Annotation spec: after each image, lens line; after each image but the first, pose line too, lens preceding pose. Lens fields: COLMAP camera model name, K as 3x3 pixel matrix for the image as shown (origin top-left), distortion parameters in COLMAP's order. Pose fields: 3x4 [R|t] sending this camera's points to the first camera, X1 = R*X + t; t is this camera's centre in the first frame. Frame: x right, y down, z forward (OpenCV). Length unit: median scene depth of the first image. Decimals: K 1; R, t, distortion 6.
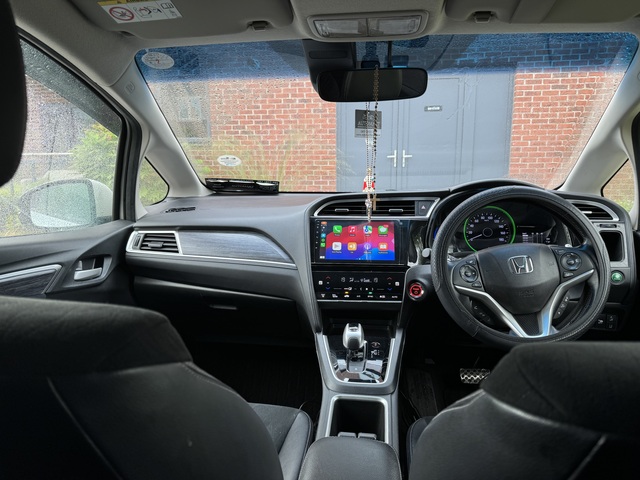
lens RADIAL K [[484.5, 0, 315.0], [0, 484.5, 241.7], [0, 0, 1]] dist [0.054882, -0.084829]
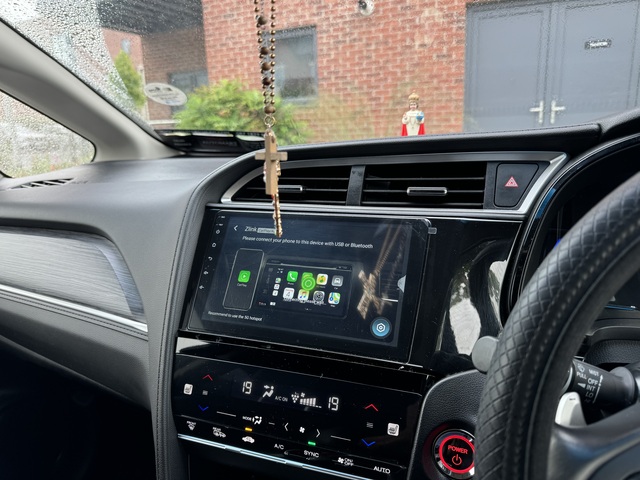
lens RADIAL K [[484.5, 0, 311.0], [0, 484.5, 246.1], [0, 0, 1]] dist [0.054882, -0.084829]
pose [[0.959958, 0.039872, -0.277293, 0.198394], [-0.018592, 0.996705, 0.078953, -0.054689], [0.279527, -0.070636, 0.957536, 0.678765]]
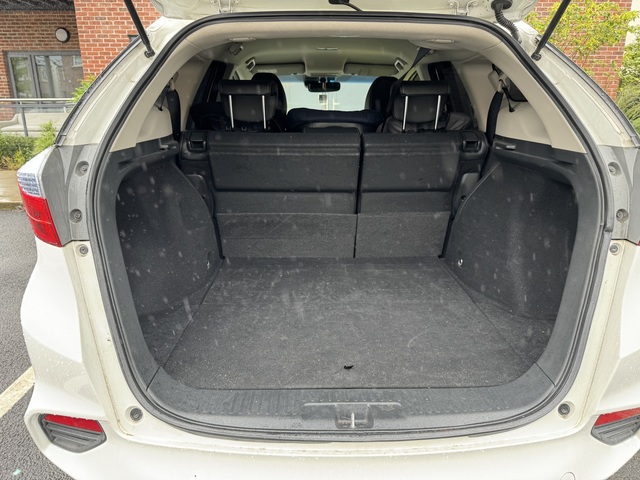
lens RADIAL K [[484.5, 0, 318.1], [0, 484.5, 242.0], [0, 0, 1]] dist [0.054882, -0.084829]
pose [[0.989244, -0.037332, 0.141430, -0.369549], [0.021208, 0.993272, 0.113849, 0.293619], [-0.144729, -0.109625, 0.983380, -2.015748]]
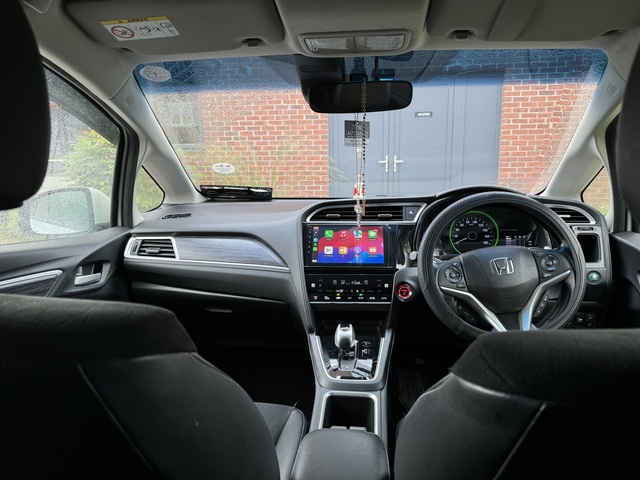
lens RADIAL K [[484.5, 0, 317.2], [0, 484.5, 243.5], [0, 0, 1]] dist [0.054882, -0.084829]
pose [[0.999805, -0.007904, 0.018105, 0.002004], [0.008018, 0.999948, -0.006222, 0.001150], [-0.018055, 0.006366, 0.999817, -0.043188]]
